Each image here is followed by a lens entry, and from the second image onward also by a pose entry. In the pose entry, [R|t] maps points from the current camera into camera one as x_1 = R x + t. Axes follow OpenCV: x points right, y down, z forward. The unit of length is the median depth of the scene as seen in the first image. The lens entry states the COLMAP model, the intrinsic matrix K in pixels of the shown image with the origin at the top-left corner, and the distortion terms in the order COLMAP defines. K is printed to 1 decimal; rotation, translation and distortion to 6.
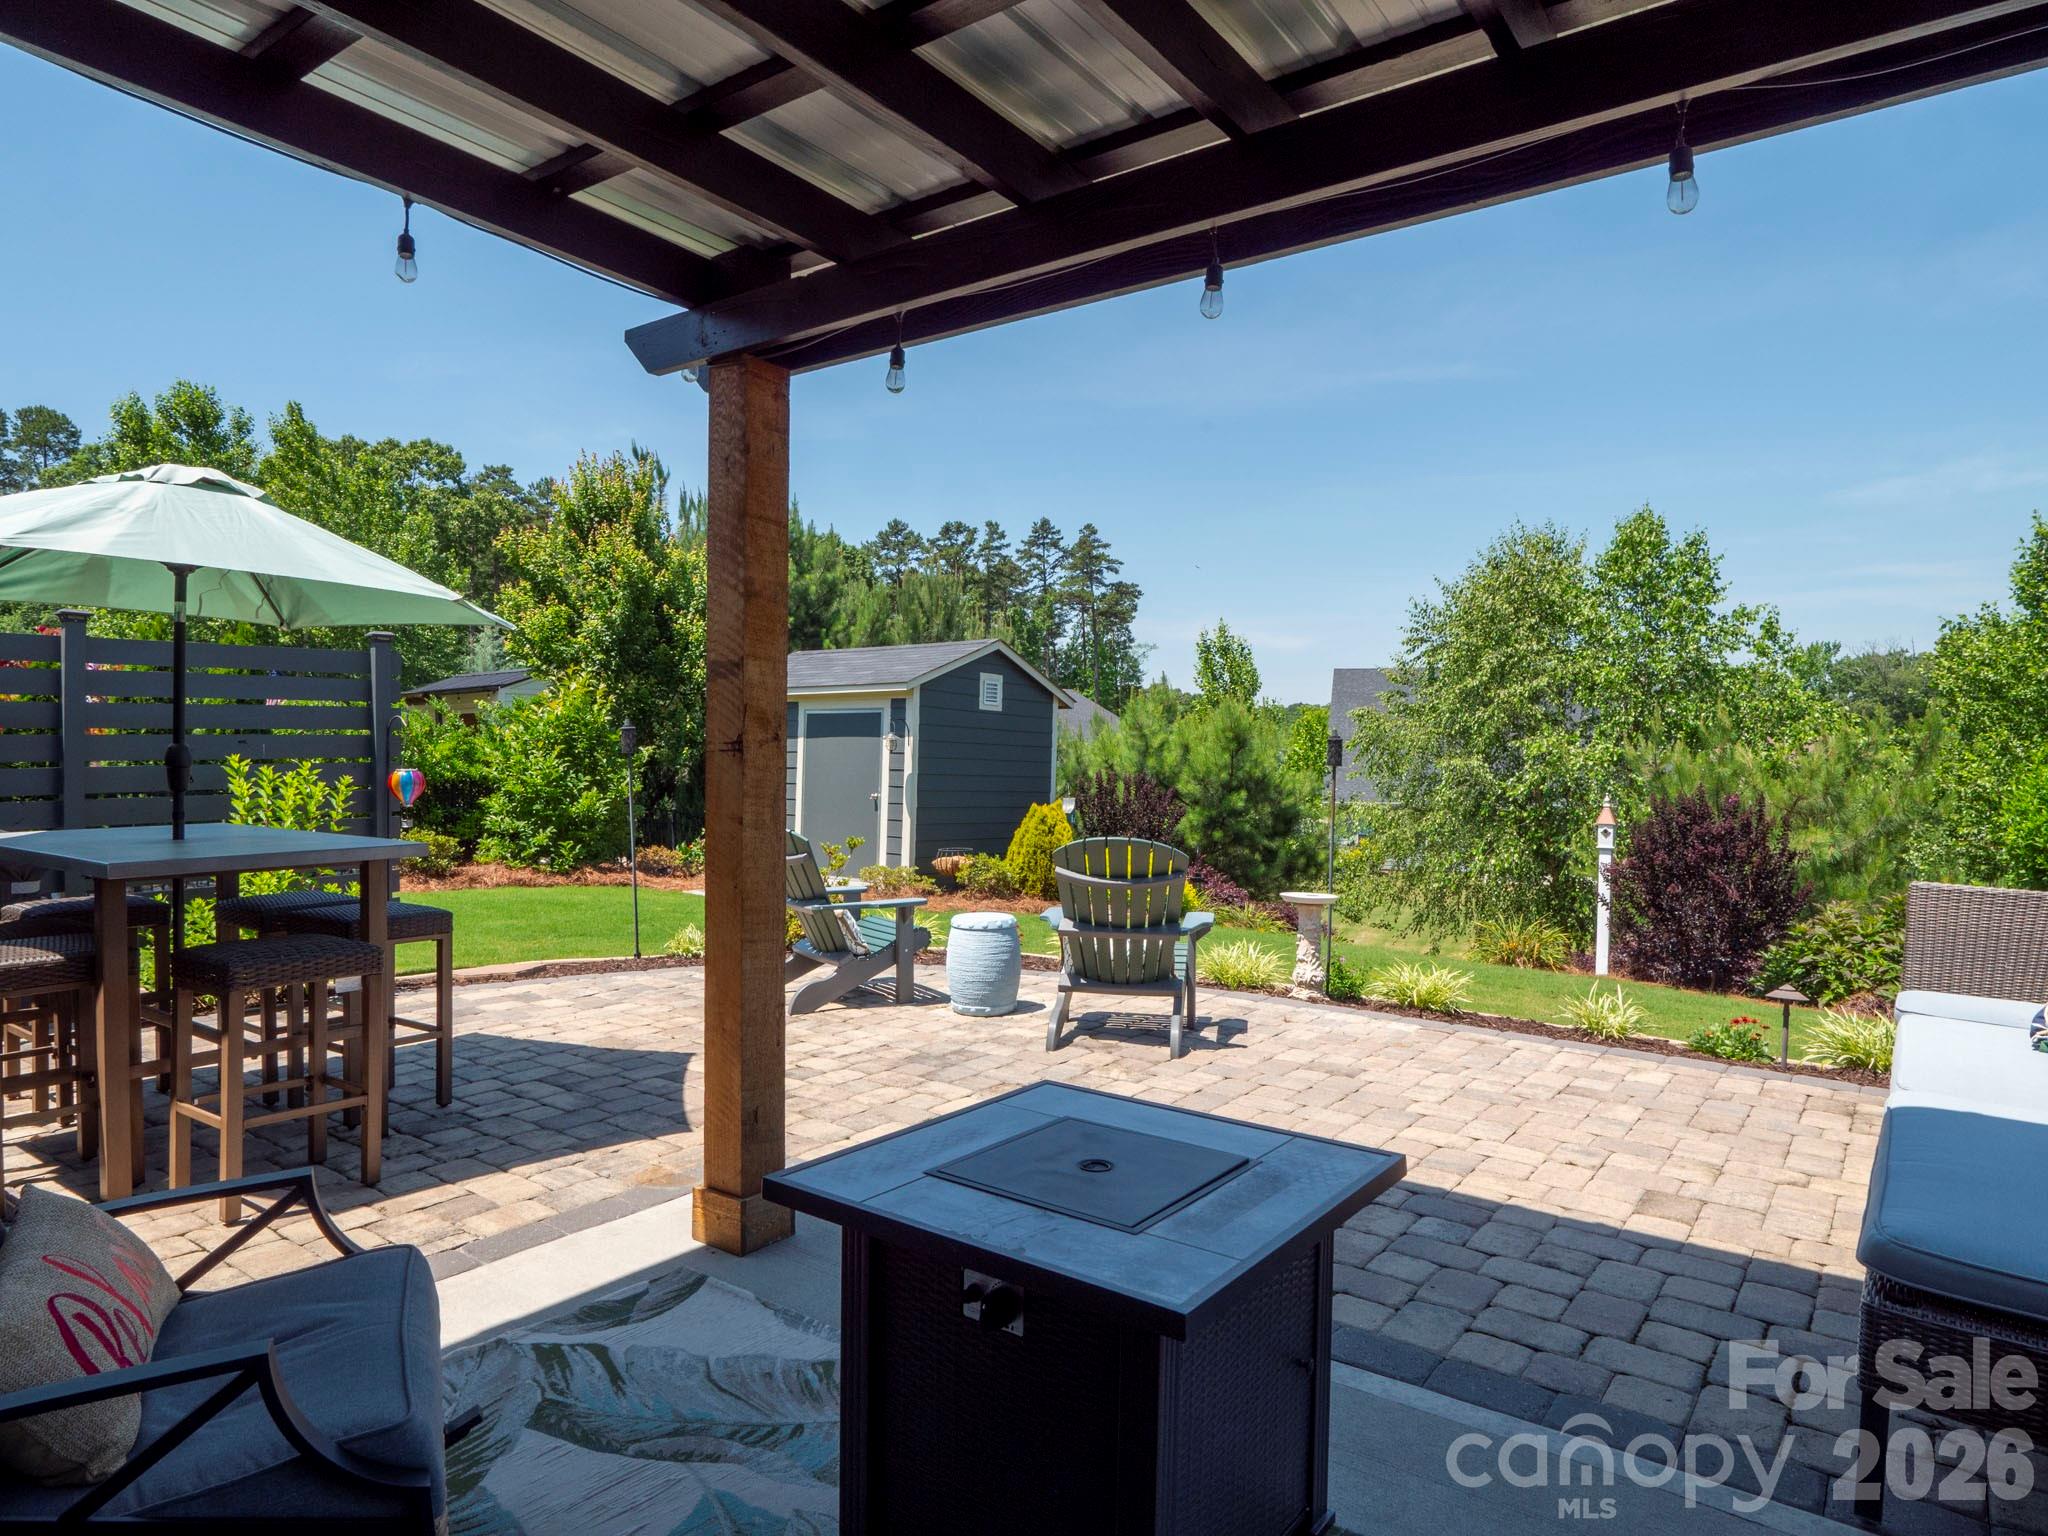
lens RADIAL K [[1241.5, 0, 1032.9], [0, 1241.5, 761.9], [0, 0, 1]] dist [-0.028540, 0.015113]
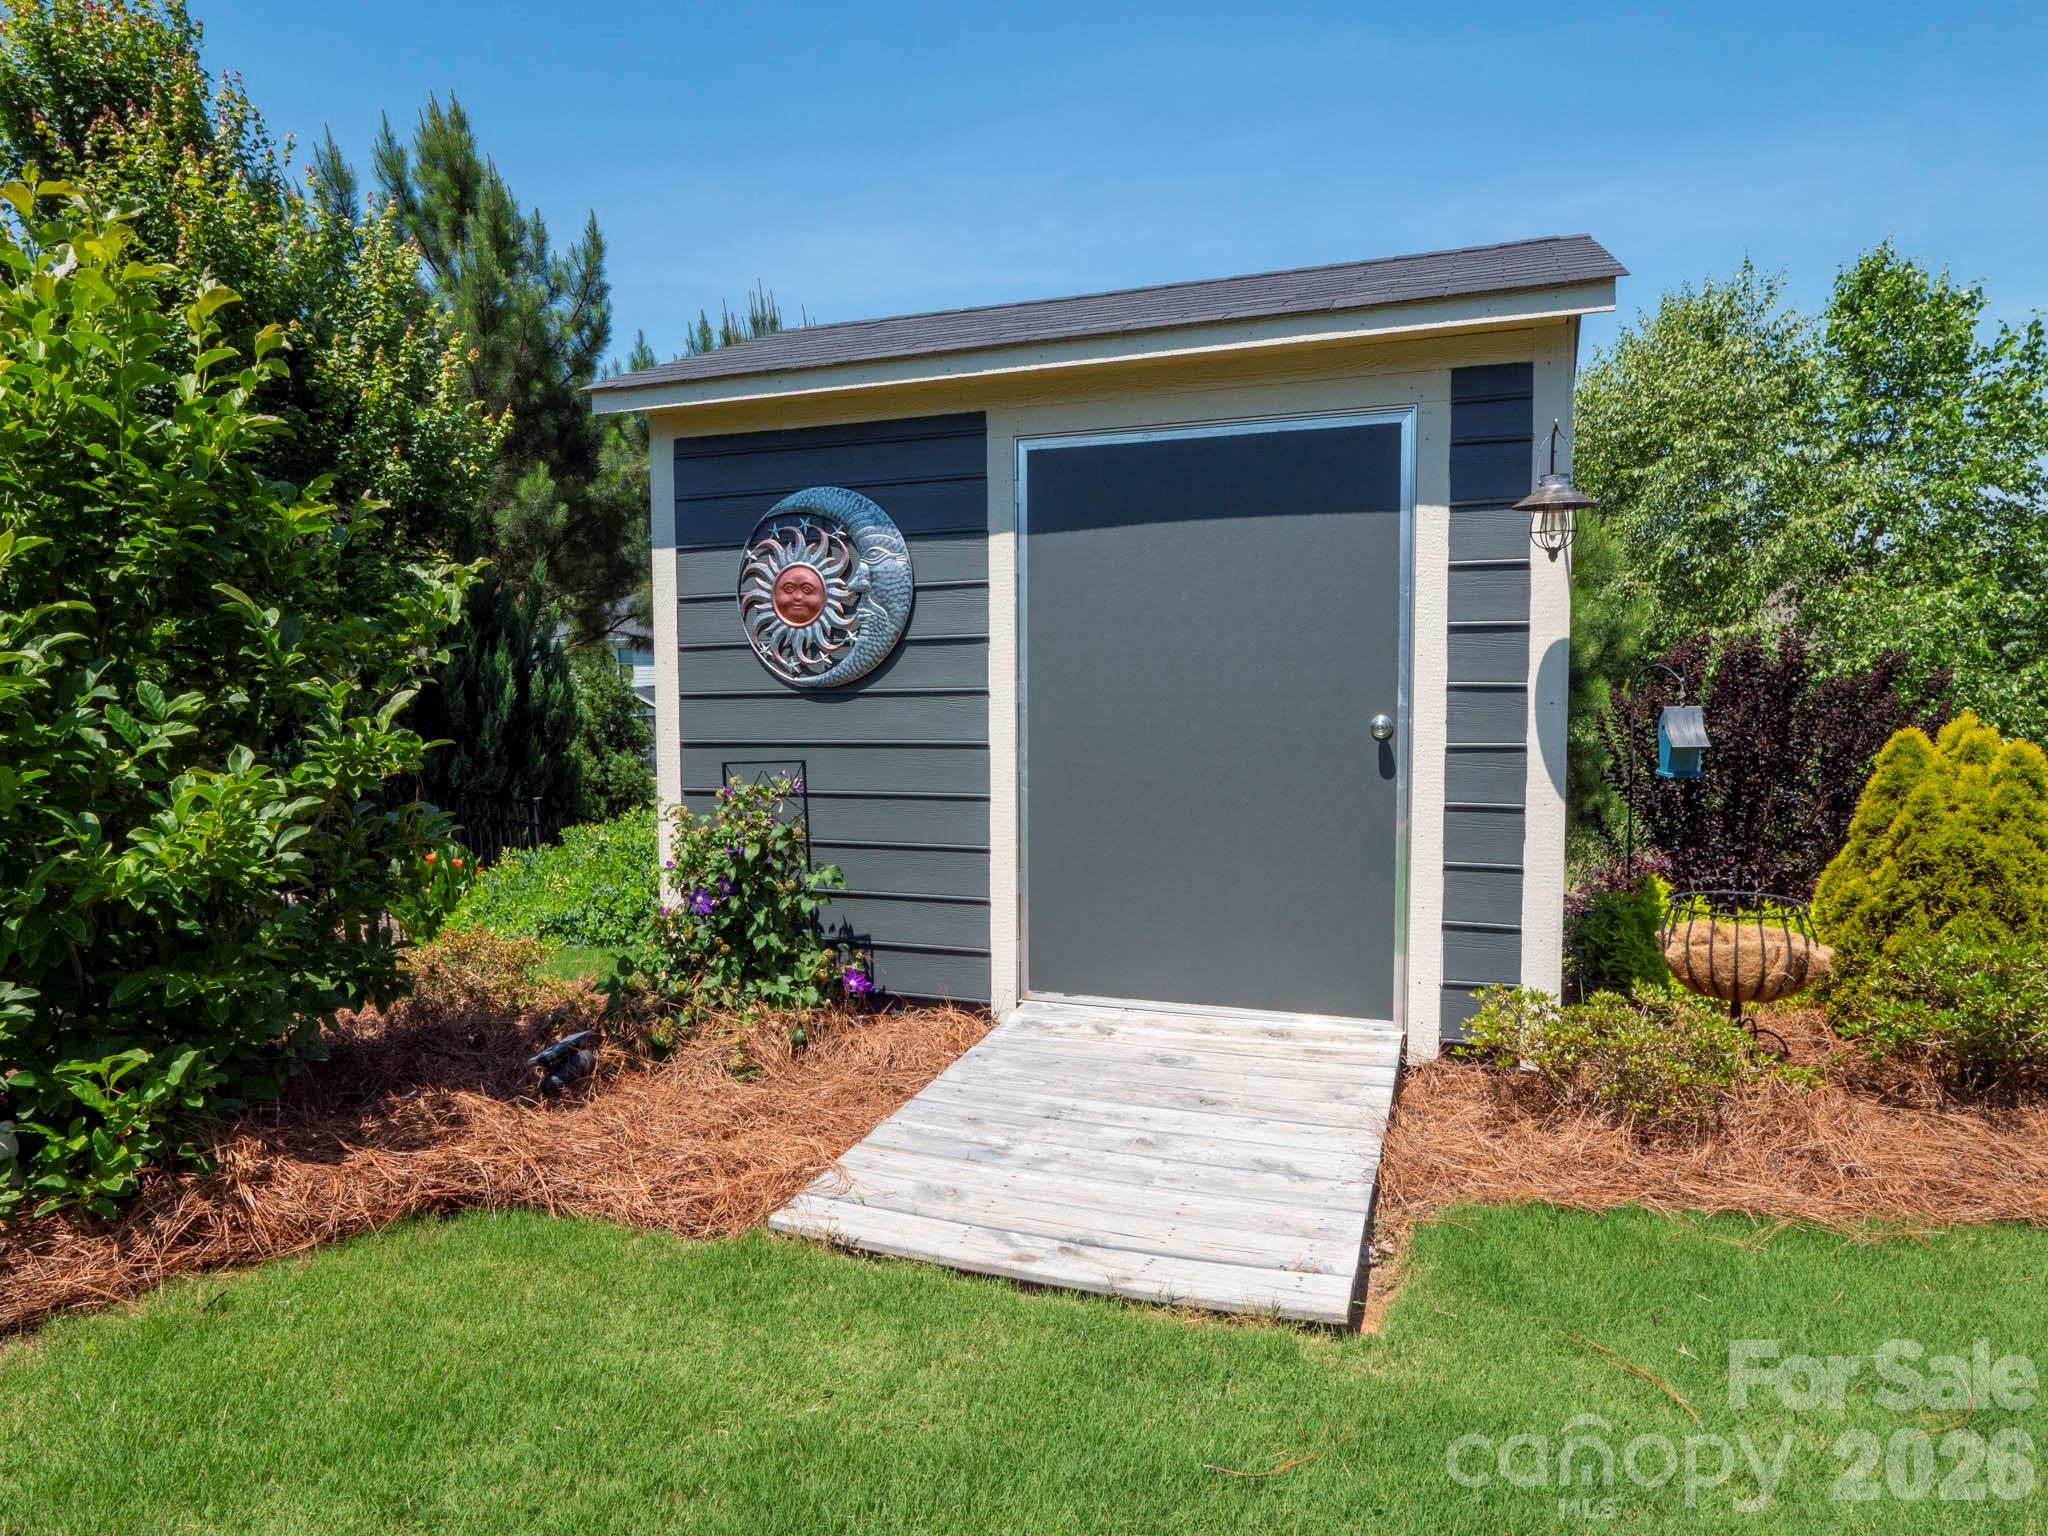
lens RADIAL K [[1223.0, 0, 1024.0], [0, 1223.0, 768.0], [0, 0, 1]] dist [-0.024034, 0.000603]
pose [[0.950764, -0.053800, 0.305210, -0.273138], [0.026858, 0.995415, 0.091798, 0.008965], [-0.308749, -0.079081, 0.947850, 0.721829]]
